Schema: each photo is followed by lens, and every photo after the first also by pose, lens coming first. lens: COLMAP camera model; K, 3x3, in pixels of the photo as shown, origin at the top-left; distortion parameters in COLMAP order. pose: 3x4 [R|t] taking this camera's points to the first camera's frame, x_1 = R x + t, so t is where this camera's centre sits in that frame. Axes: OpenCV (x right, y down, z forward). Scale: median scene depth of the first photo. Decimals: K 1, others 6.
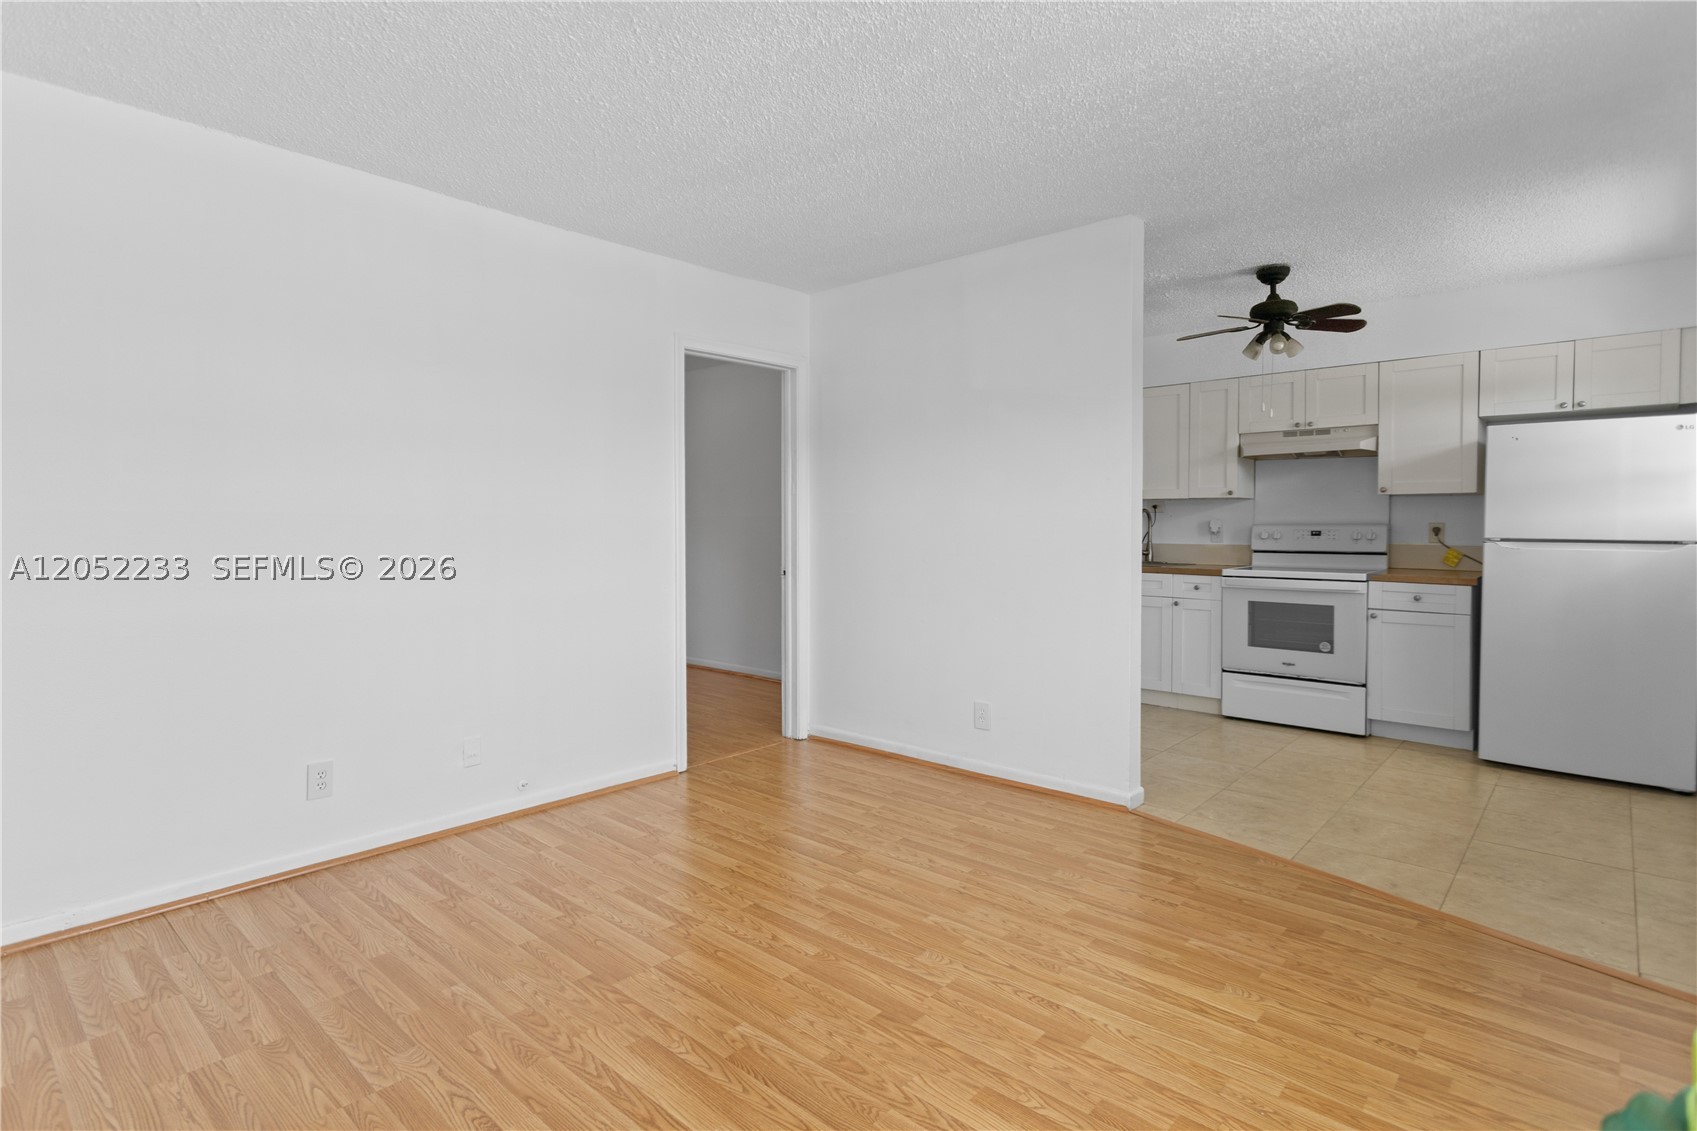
lens RADIAL K [[855.2, 0, 830.2], [0, 855.2, 542.1], [0, 0, 1]] dist [0.004545, 0.000397]
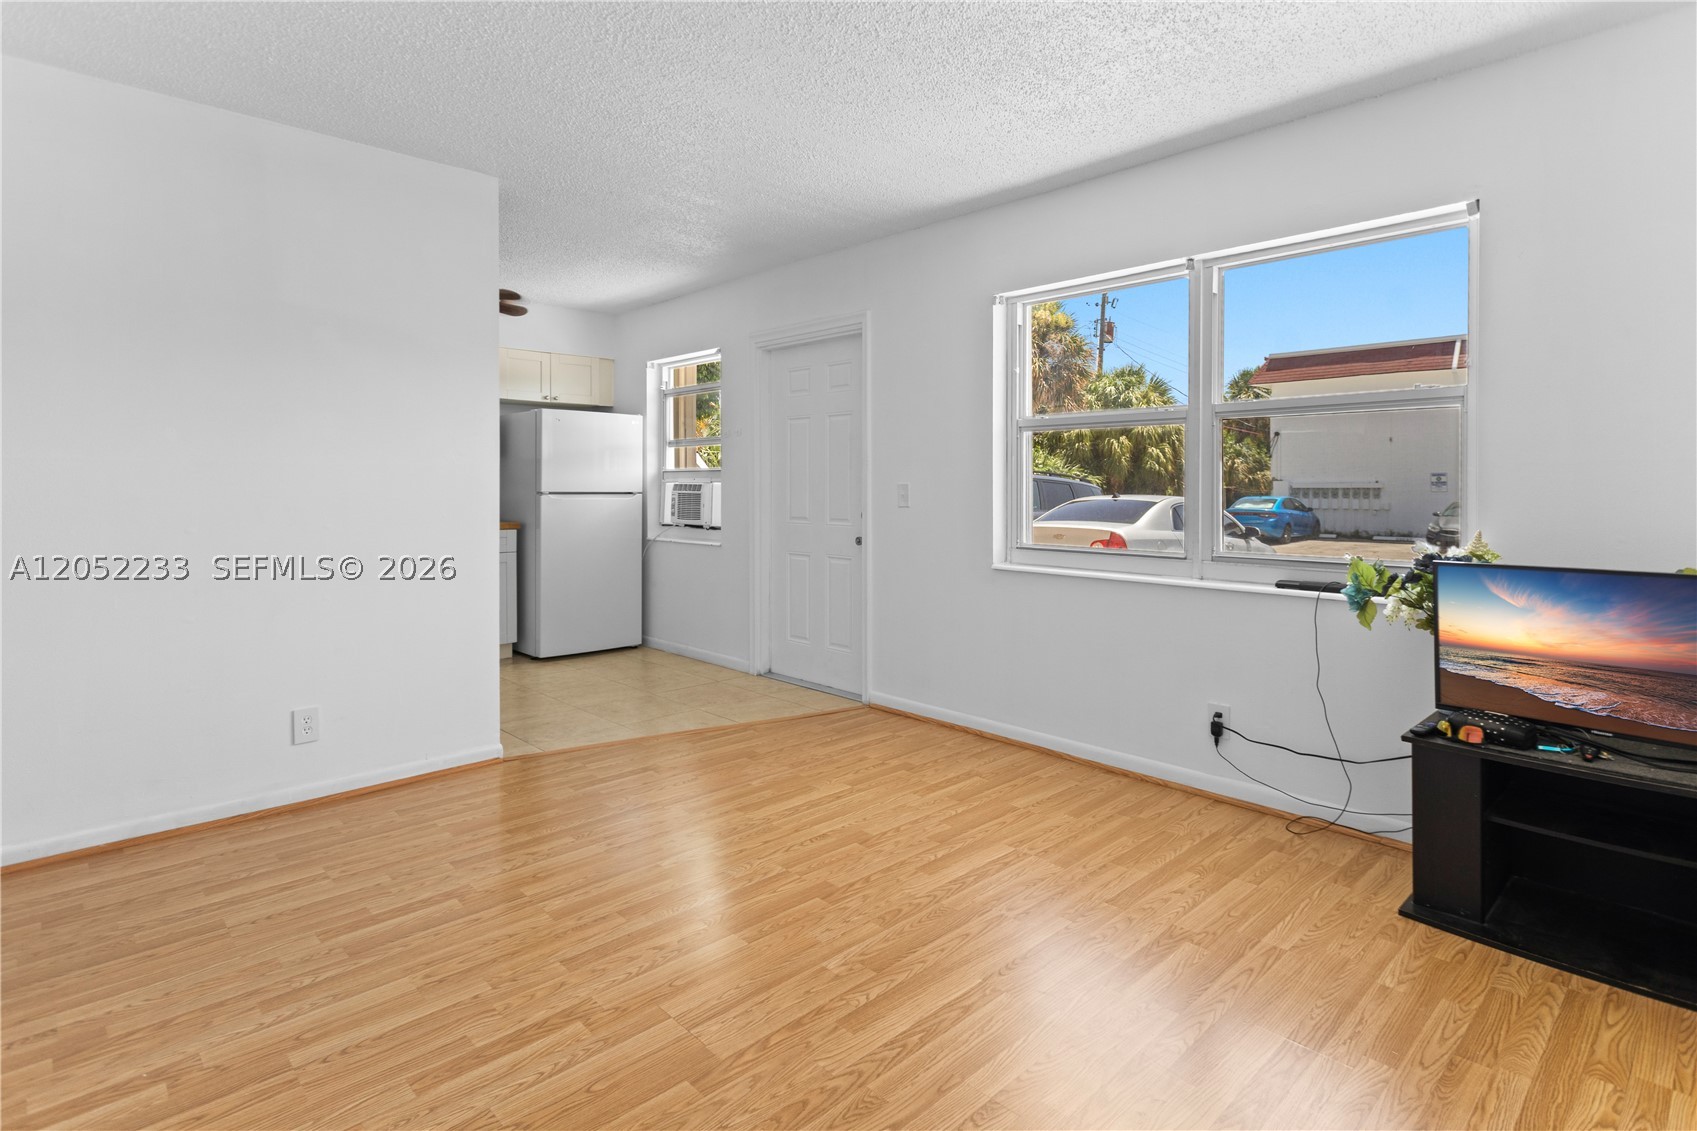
lens RADIAL K [[866.4, 0, 844.0], [0, 866.4, 477.7], [0, 0, 1]] dist [0.005160, -0.001422]
pose [[0.066264, 0.009188, 0.997760, -0.623763], [0.022913, 0.999680, -0.010728, -0.001660], [-0.997539, 0.023573, 0.066033, 0.493325]]
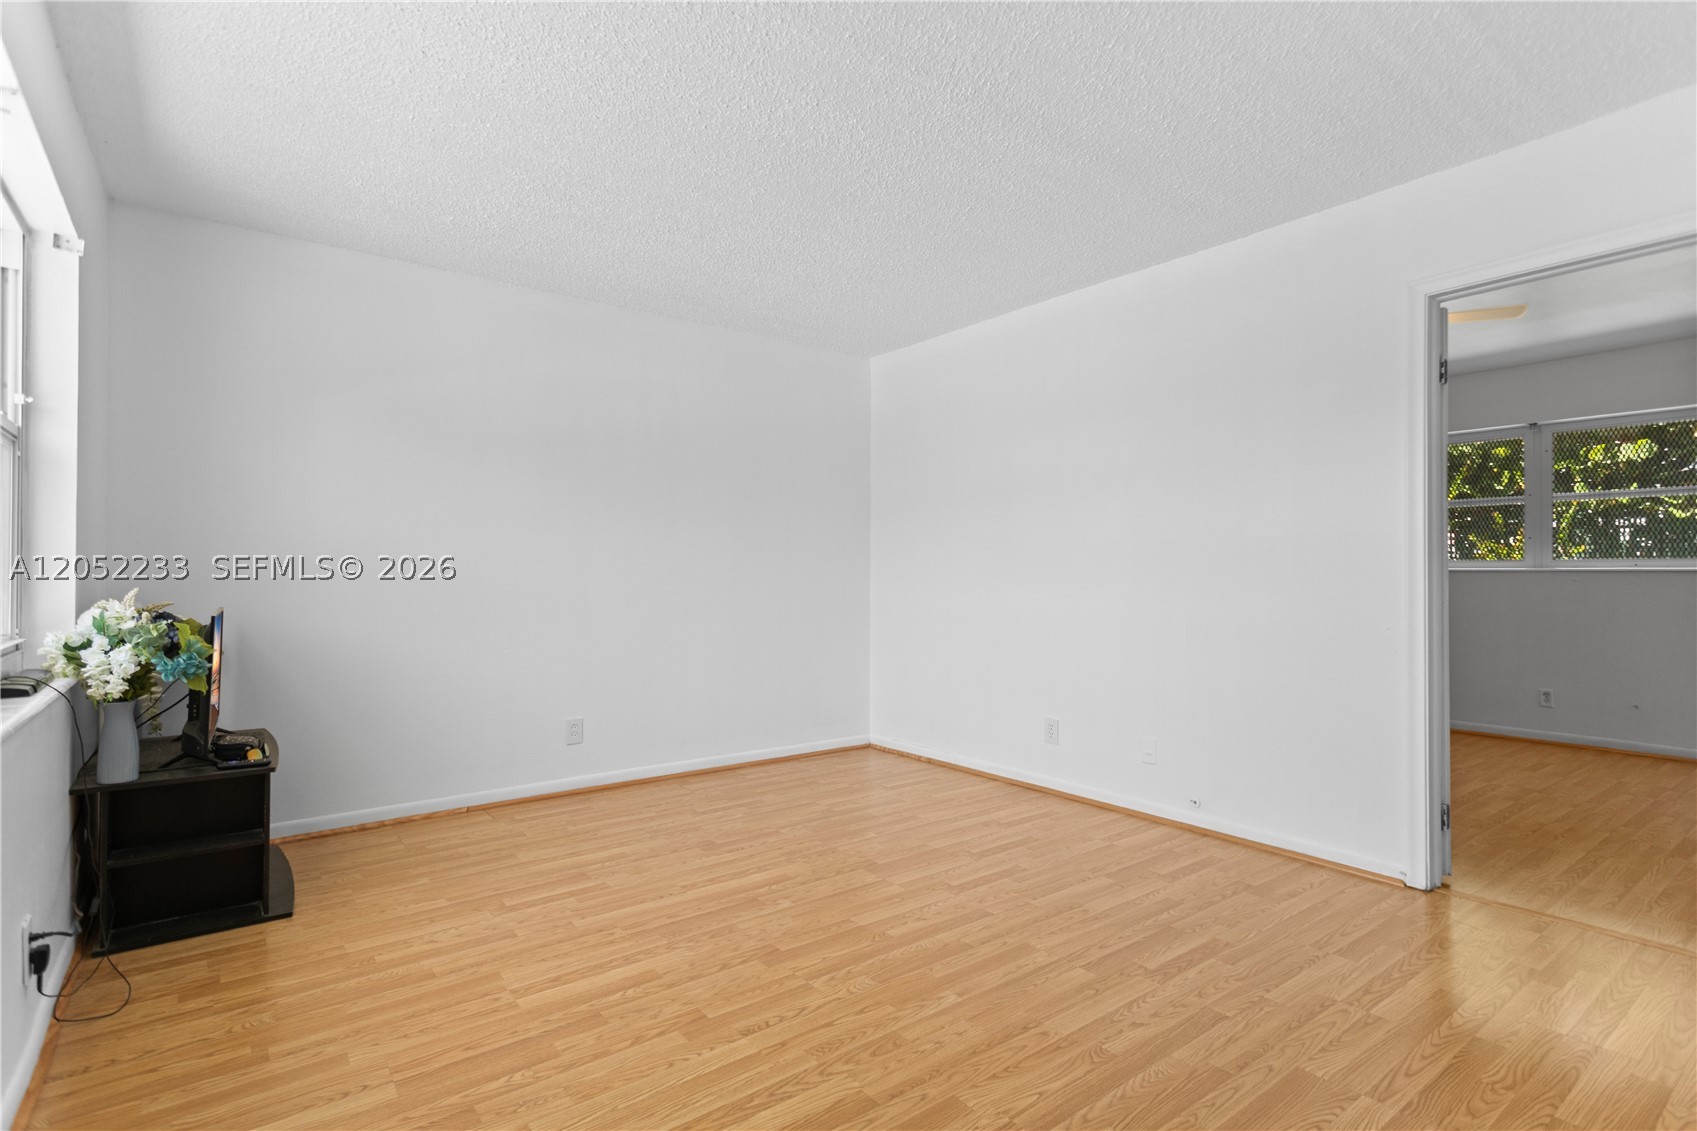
lens RADIAL K [[828.5, 0, 841.1], [0, 828.5, 563.1], [0, 0, 1]] dist [0.006993, 0.000241]
pose [[-0.172465, -0.011232, -0.984952, 0.657402], [-0.021821, 0.999733, -0.007580, 0.015290], [0.984774, 0.020185, -0.172664, 0.712584]]
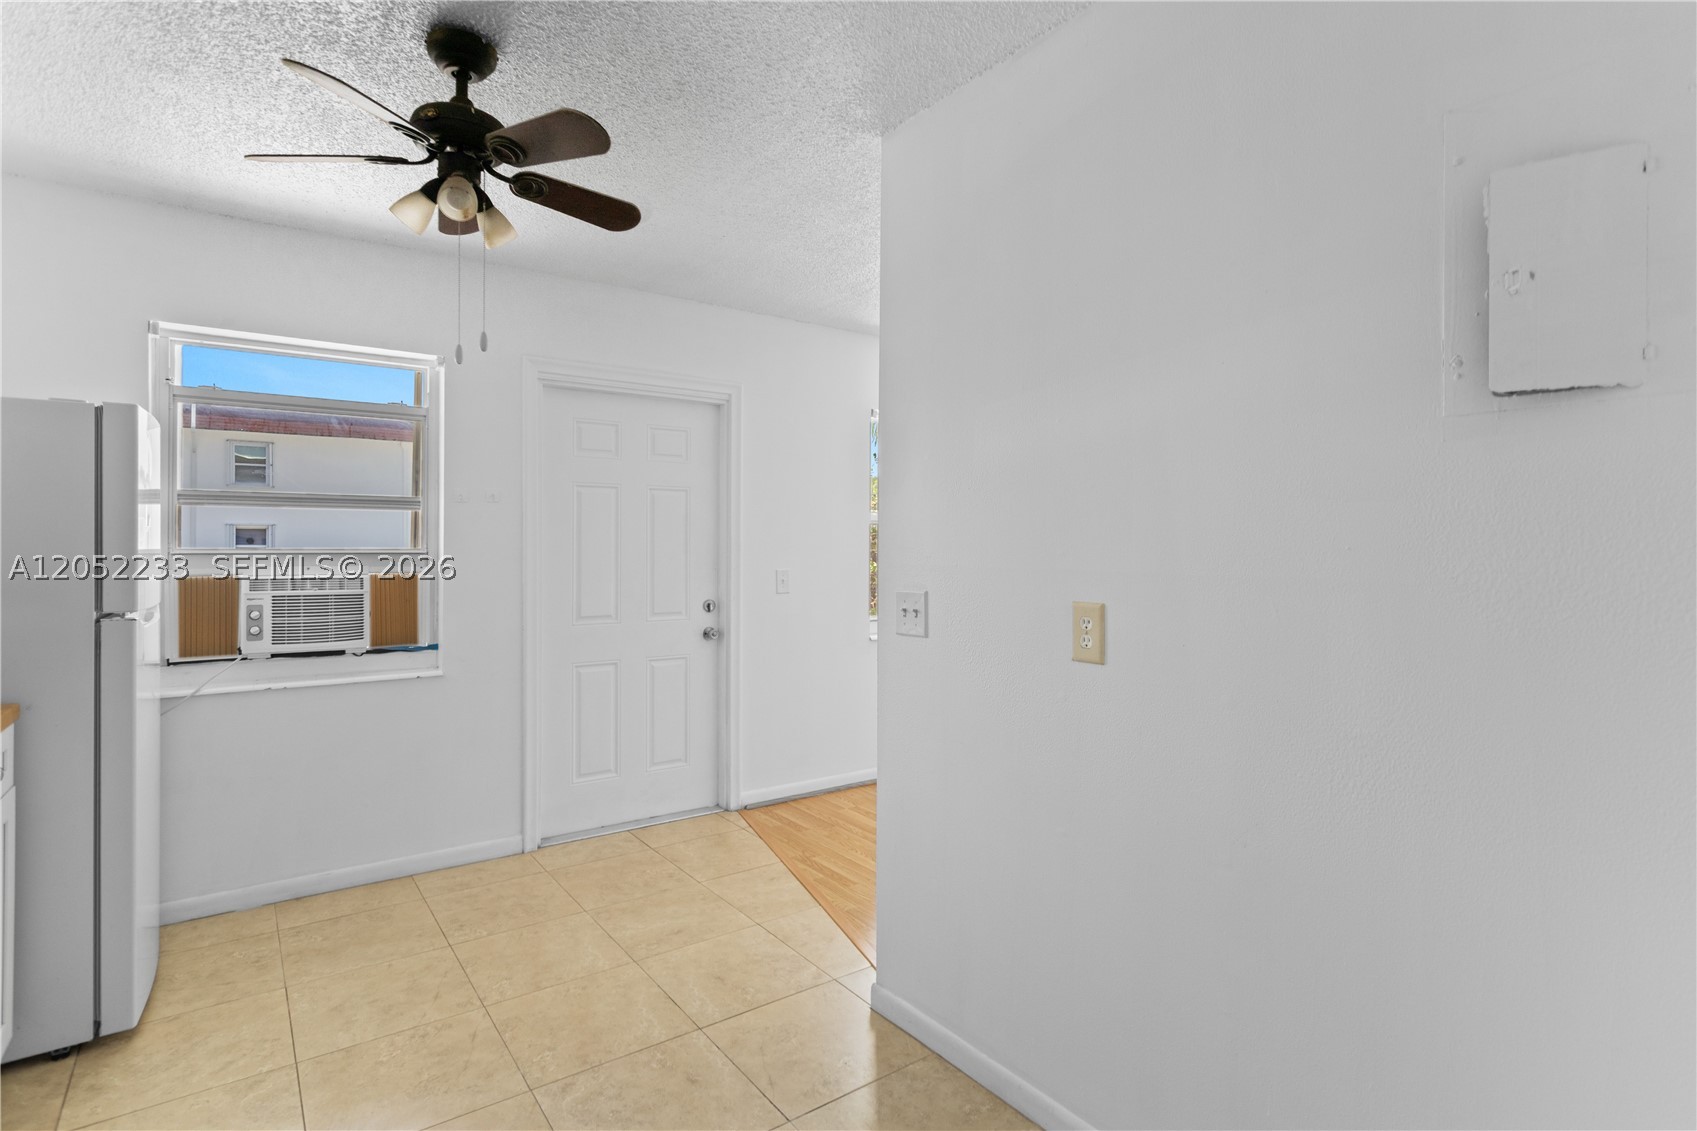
lens RADIAL K [[846.0, 0, 831.1], [0, 846.0, 544.0], [0, 0, 1]] dist [0.002411, 0.000414]
pose [[-0.977967, -0.002698, 0.208744, 0.255760], [0.001949, 0.999755, 0.022048, -0.065131], [-0.208752, 0.021969, -0.977722, 1.601981]]
